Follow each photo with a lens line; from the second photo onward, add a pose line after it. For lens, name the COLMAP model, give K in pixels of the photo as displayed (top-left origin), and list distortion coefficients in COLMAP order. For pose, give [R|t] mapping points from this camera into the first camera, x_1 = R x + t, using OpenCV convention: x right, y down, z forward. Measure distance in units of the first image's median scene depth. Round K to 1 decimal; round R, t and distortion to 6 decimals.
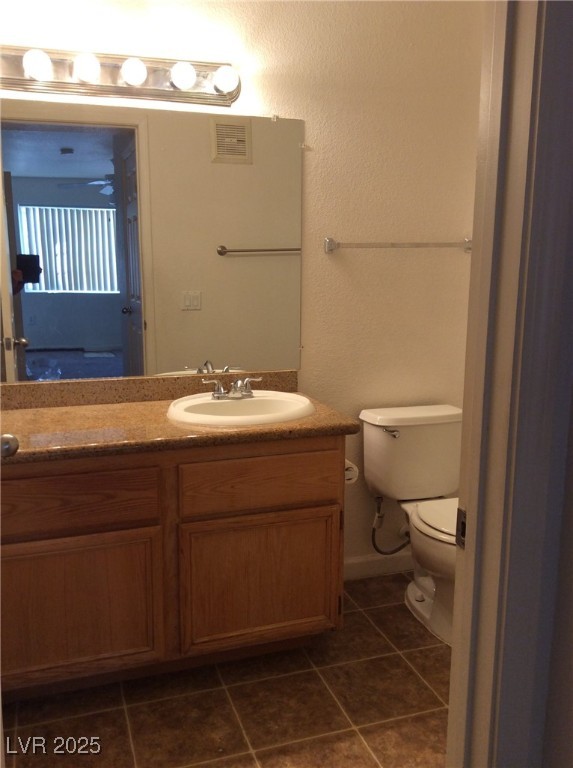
lens RADIAL K [[709.8, 0, 286.5], [0, 709.8, 384.0], [0, 0, 1]] dist [0.088065, -0.000211]
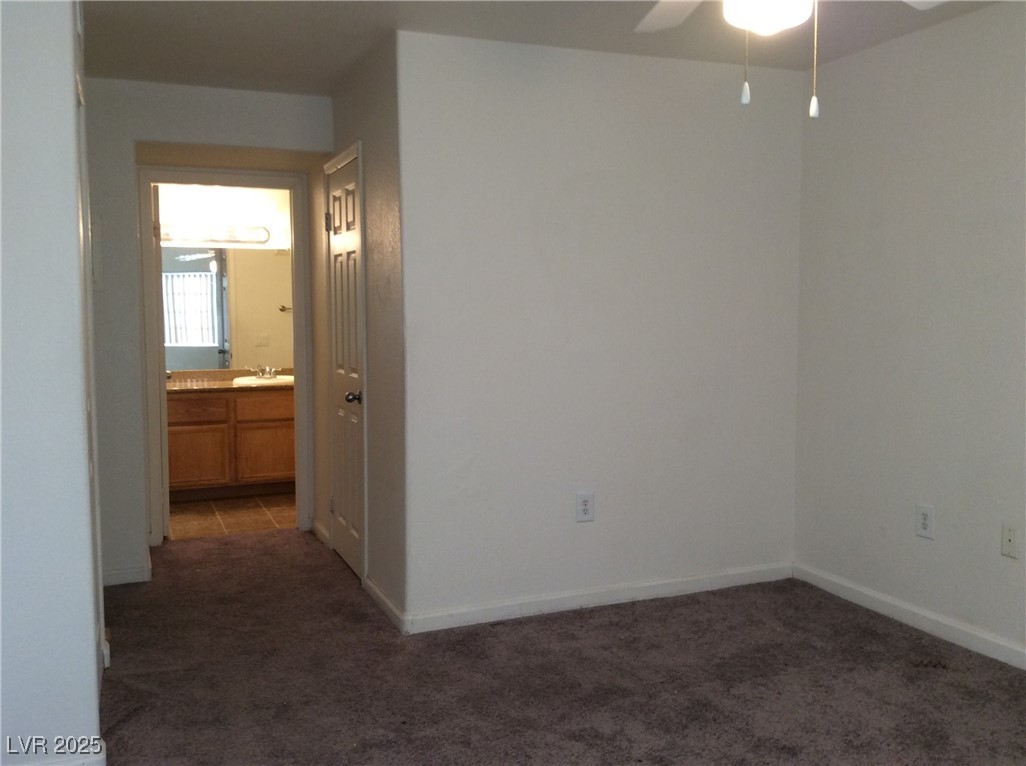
lens RADIAL K [[948.2, 0, 513.0], [0, 948.2, 383.0], [0, 0, 1]] dist [0.088065, -0.000211]
pose [[0.998063, -0.012564, 0.060925, 0.564633], [0.018695, 0.994698, -0.101124, 0.390808], [-0.059332, 0.102067, 0.993007, -2.172171]]
